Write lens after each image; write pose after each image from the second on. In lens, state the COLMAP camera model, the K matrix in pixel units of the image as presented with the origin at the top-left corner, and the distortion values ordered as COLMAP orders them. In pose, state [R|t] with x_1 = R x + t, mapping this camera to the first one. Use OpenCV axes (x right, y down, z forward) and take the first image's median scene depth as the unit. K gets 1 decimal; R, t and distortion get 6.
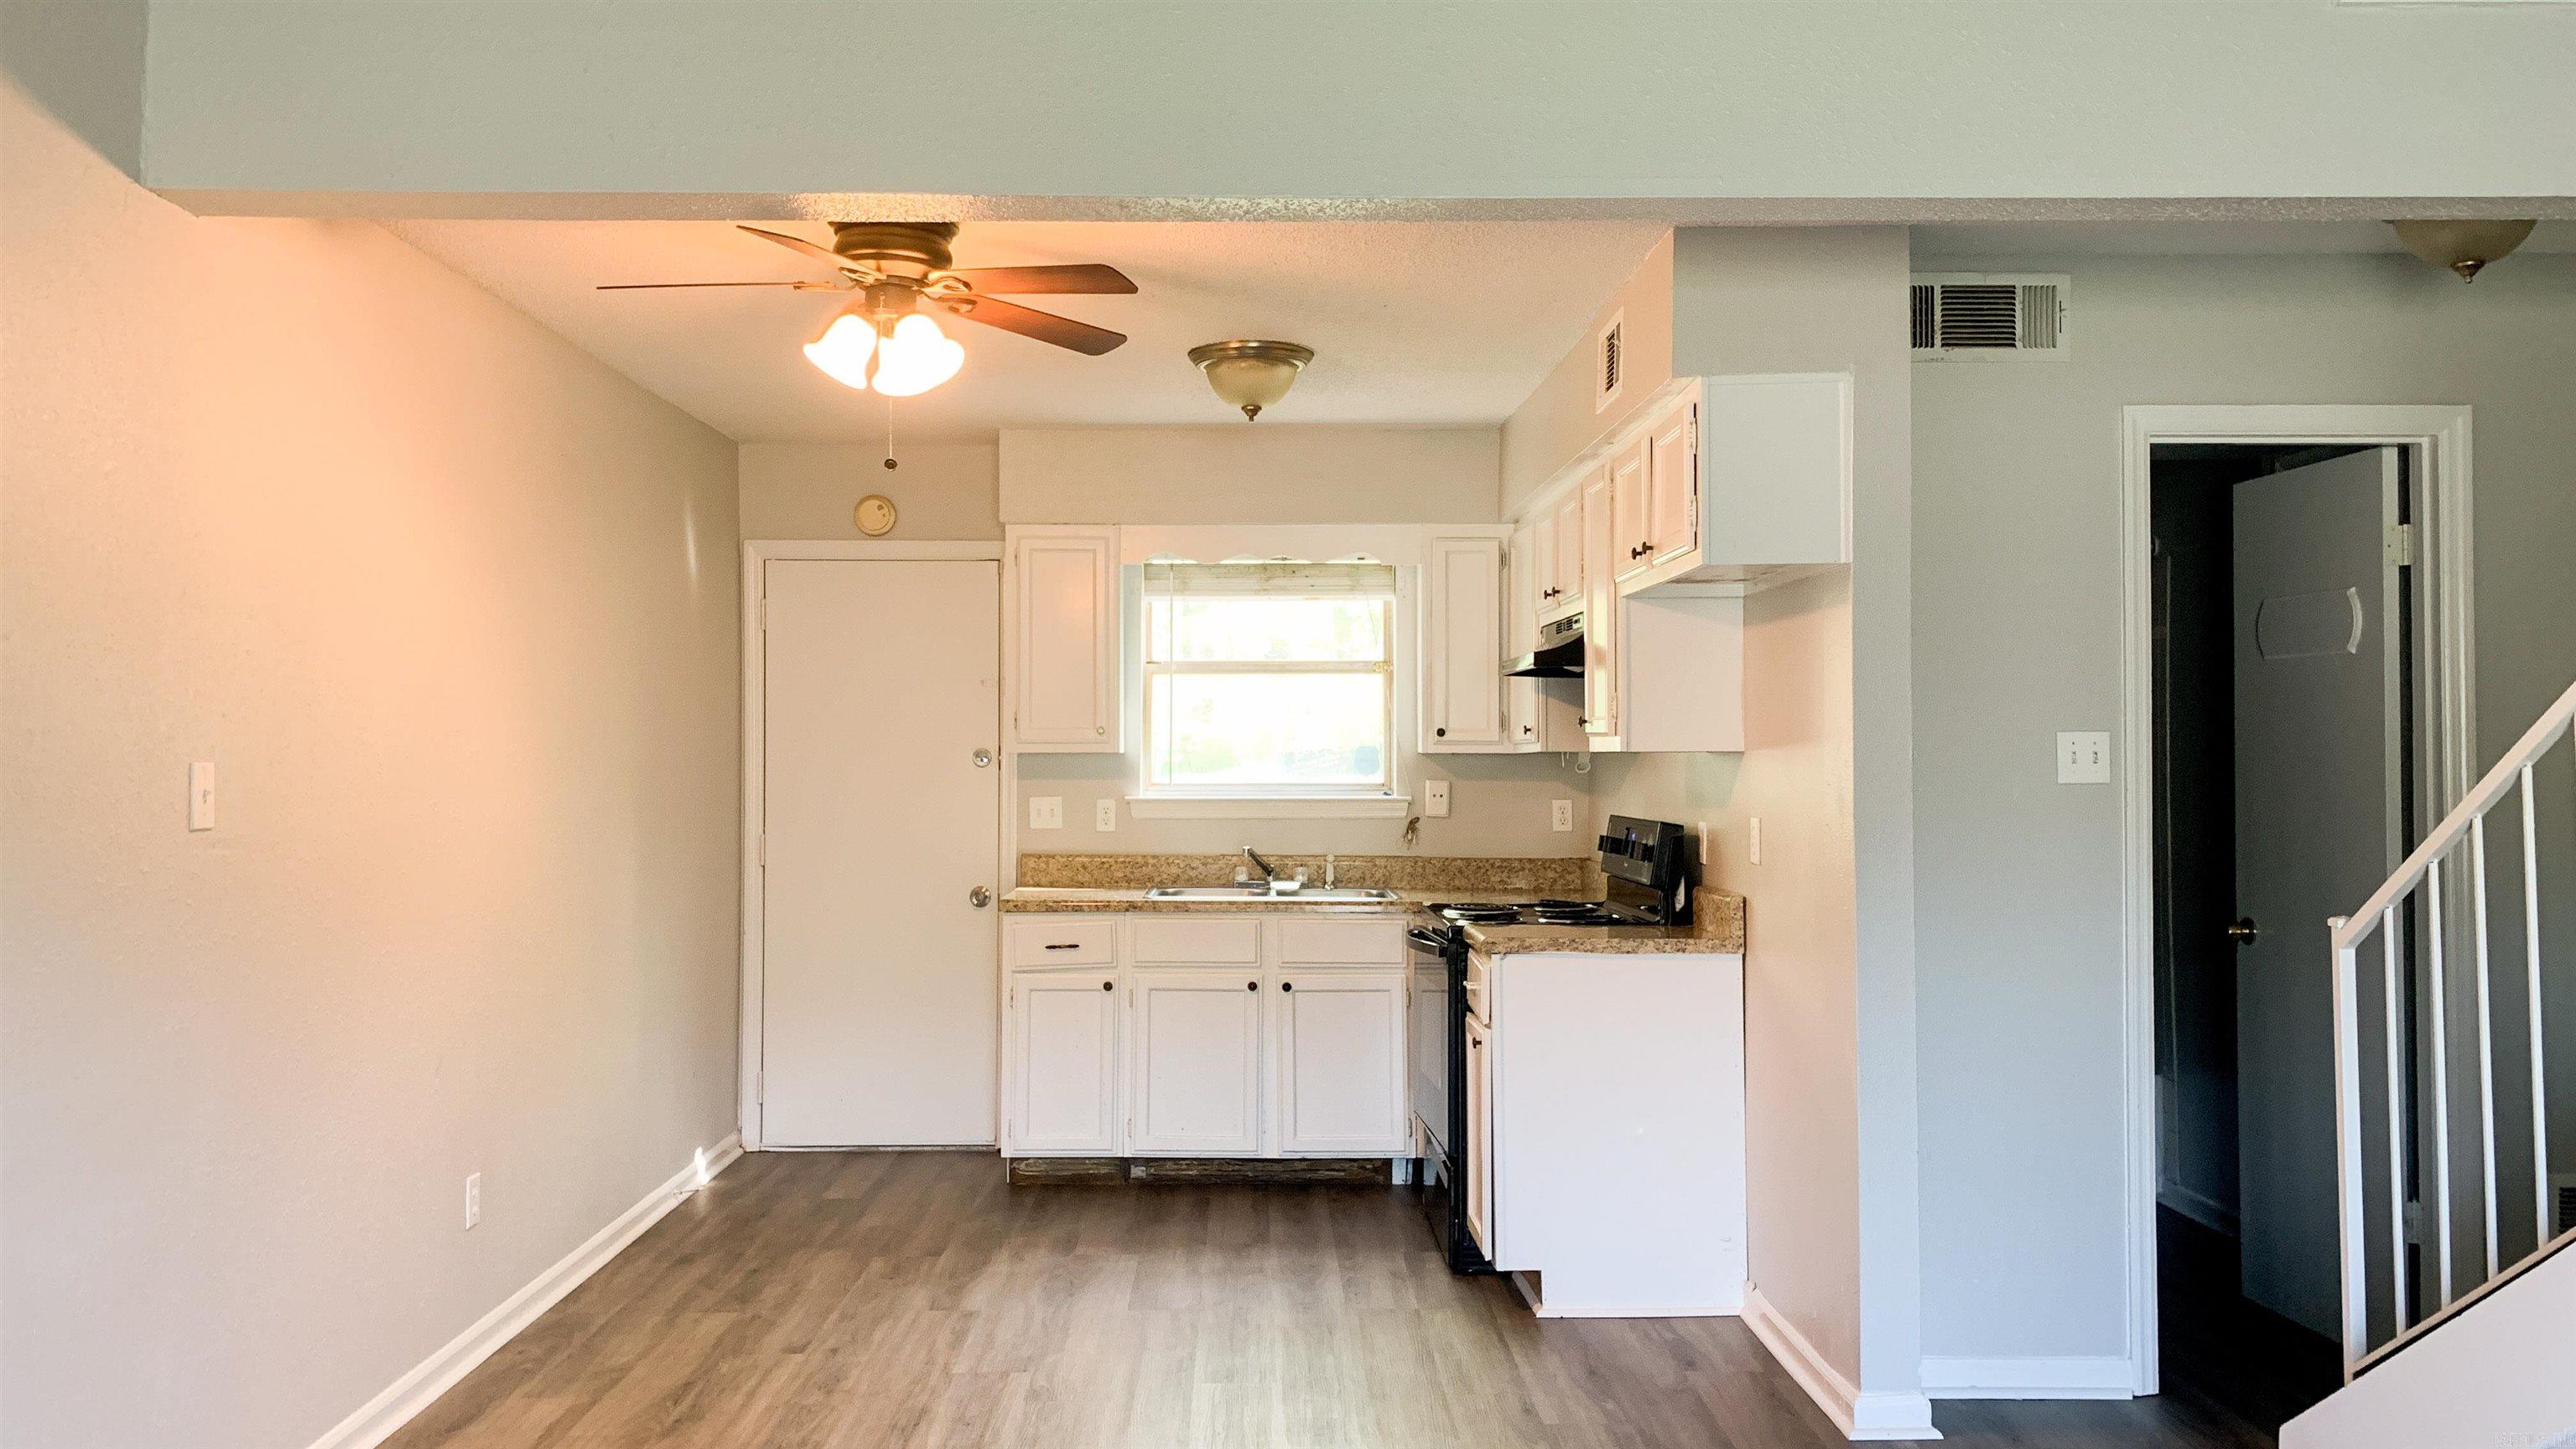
lens RADIAL K [[1971.3, 0, 1262.8], [0, 1971.3, 711.5], [0, 0, 1]] dist [0.043719, -0.050097]
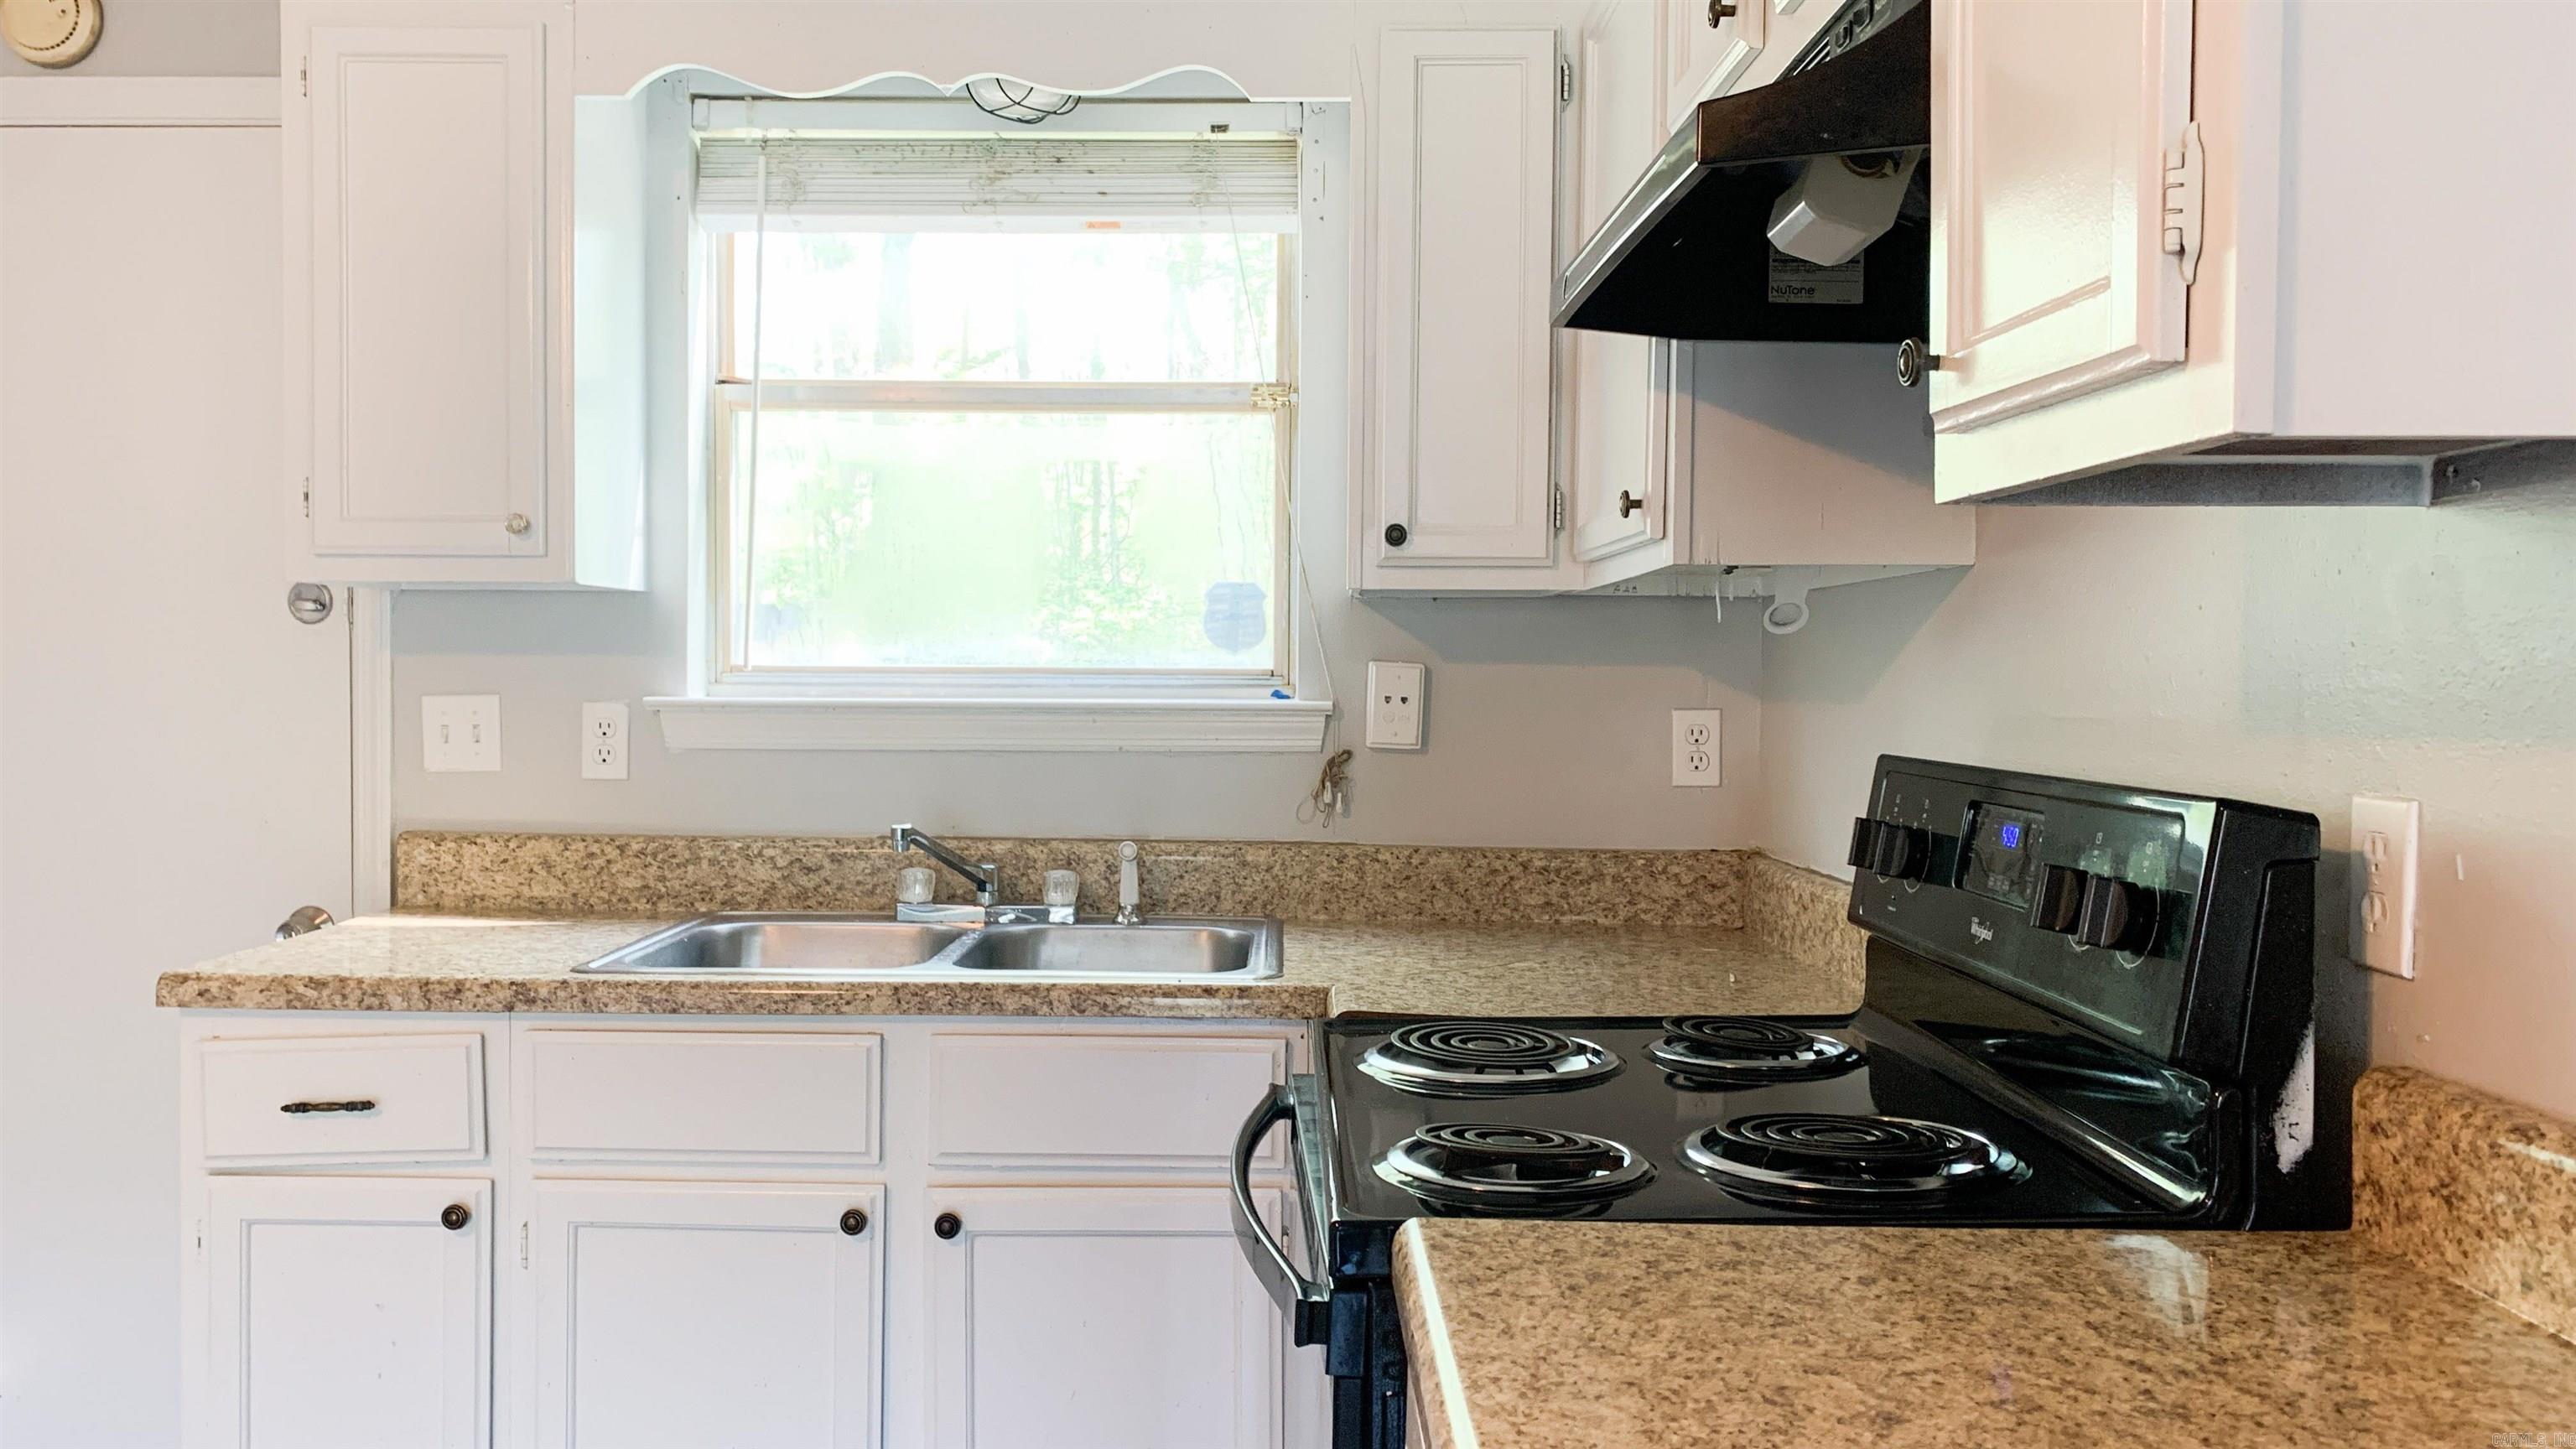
lens RADIAL K [[1971.3, 0, 1262.3], [0, 1971.3, 723.2], [0, 0, 1]] dist [0.043719, -0.050097]
pose [[0.999743, 0.007193, -0.021480, 0.069570], [-0.006117, 0.998745, 0.049719, 0.027296], [0.021810, -0.049575, 0.998532, 0.585508]]
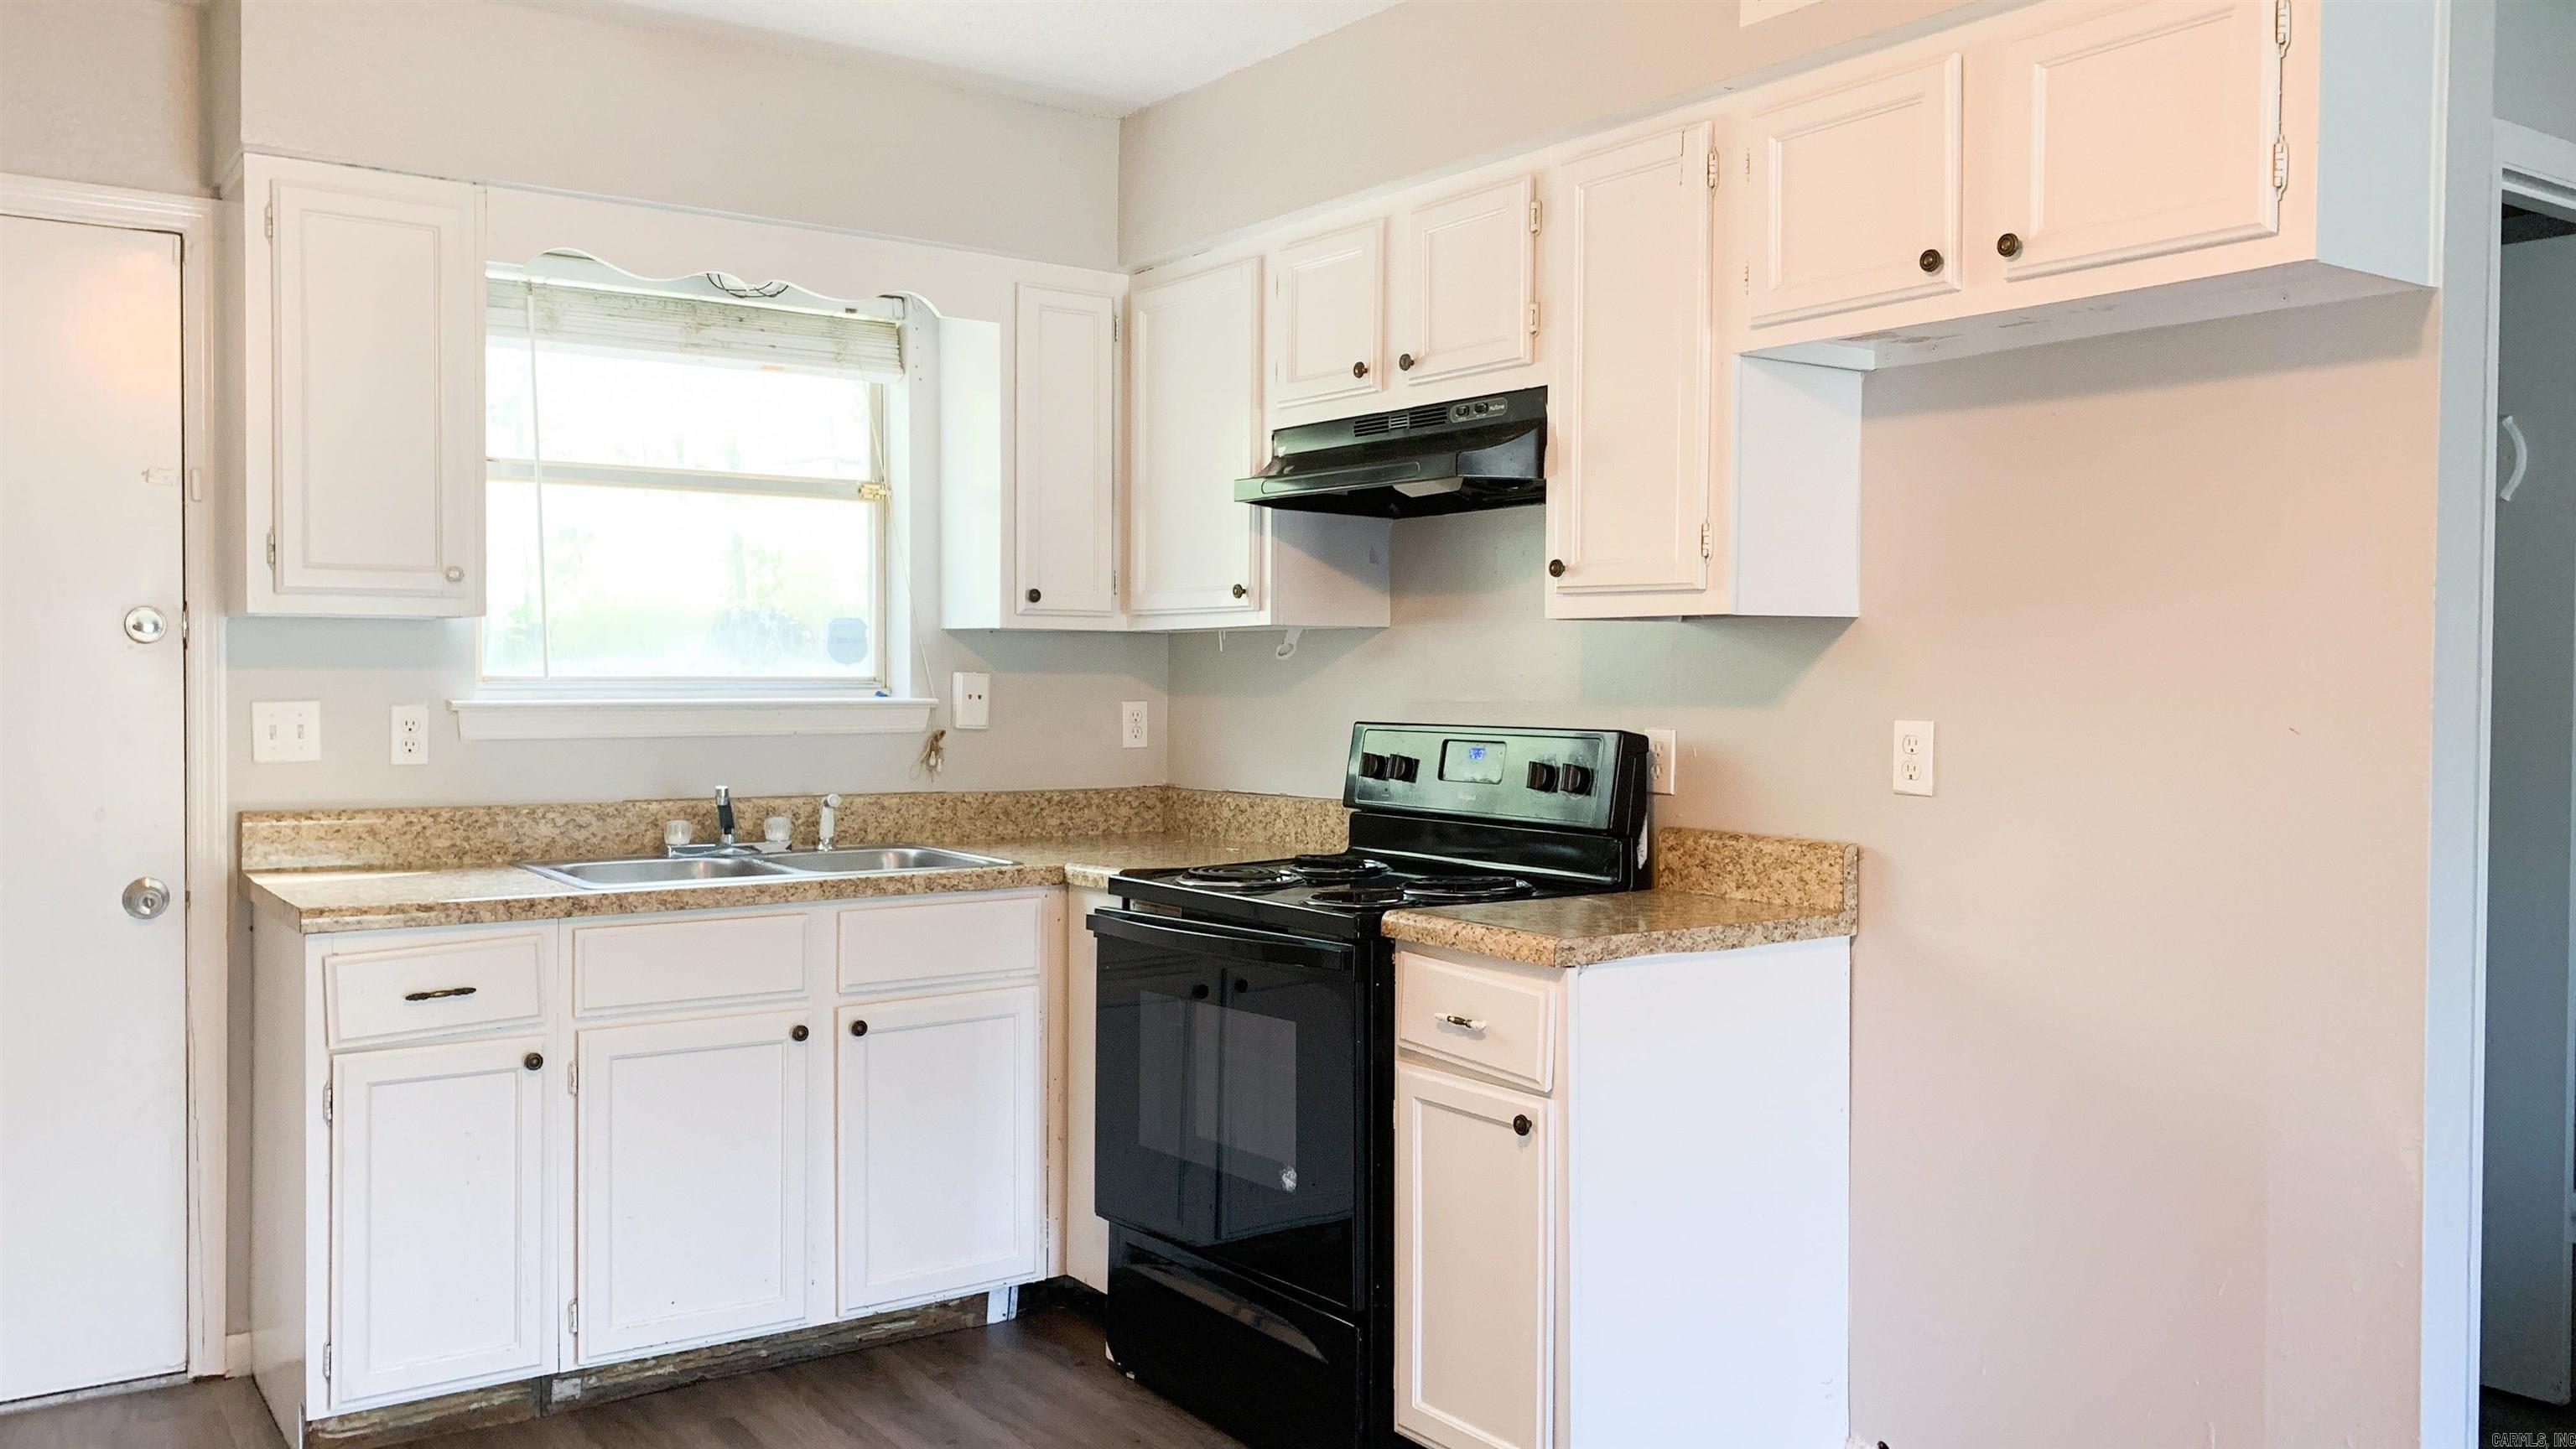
lens RADIAL K [[1971.3, 0, 1284.3], [0, 1971.3, 732.4], [0, 0, 1]] dist [0.043719, -0.050097]
pose [[0.821067, -0.014557, 0.570646, -0.194171], [-0.017479, 0.998565, 0.050624, 0.020226], [-0.570564, -0.051540, 0.819634, 0.418265]]
